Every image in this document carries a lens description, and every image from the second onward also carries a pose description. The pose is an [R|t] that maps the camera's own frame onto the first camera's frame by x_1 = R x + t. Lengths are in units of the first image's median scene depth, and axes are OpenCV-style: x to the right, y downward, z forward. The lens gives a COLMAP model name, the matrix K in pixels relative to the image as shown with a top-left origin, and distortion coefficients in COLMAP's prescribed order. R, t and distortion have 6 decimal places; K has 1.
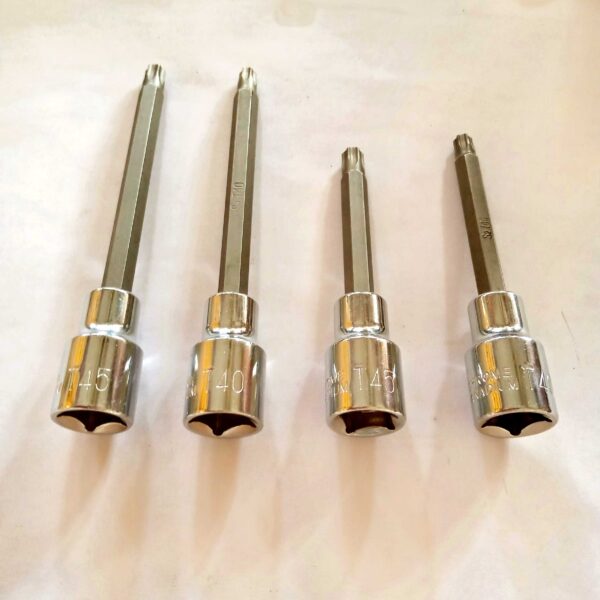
lens RADIAL K [[655.4, 0, 300.0], [0, 655.4, 300.0], [0, 0, 1]] dist [0.011819, -0.058842]
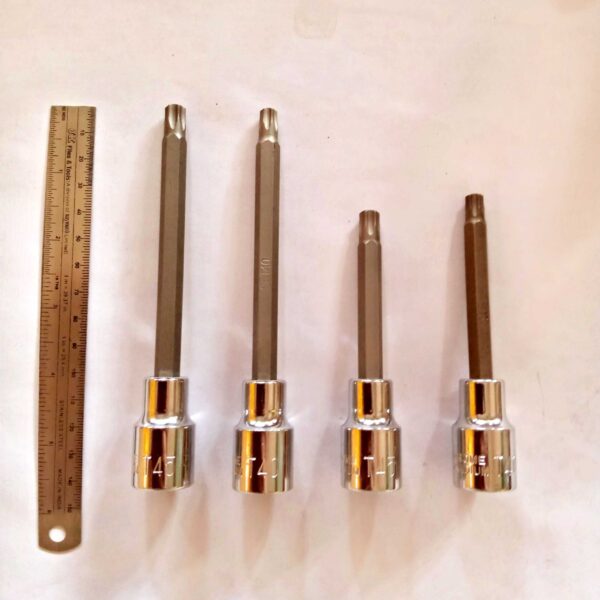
lens RADIAL K [[616.8, 0, 300.0], [0, 616.8, 300.0], [0, 0, 1]] dist [0.005800, -0.017809]
pose [[0.999908, 0.003568, -0.013063, -0.022662], [0.002323, 0.905163, 0.425058, -0.612822], [0.013340, -0.425049, 0.905072, 0.034854]]
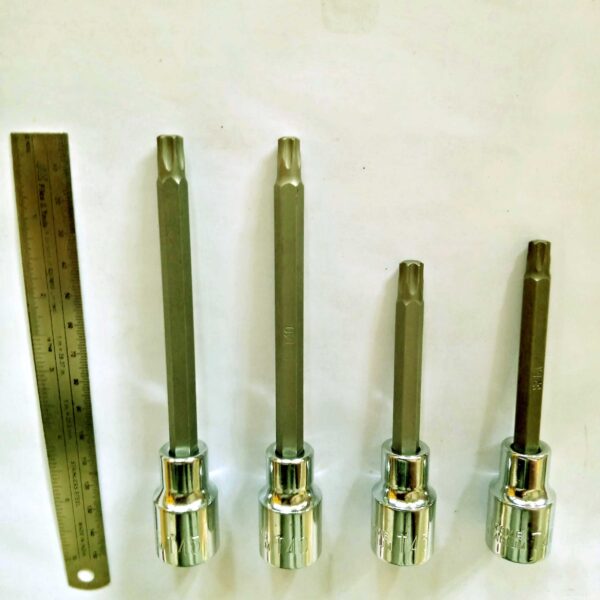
lens RADIAL K [[655.4, 0, 300.0], [0, 655.4, 300.0], [0, 0, 1]] dist [0.011819, -0.058842]
pose [[0.999939, -0.002973, -0.010632, -0.073649], [0.009638, 0.704757, 0.709384, -0.967624], [0.005384, -0.709443, 0.704742, 0.396072]]
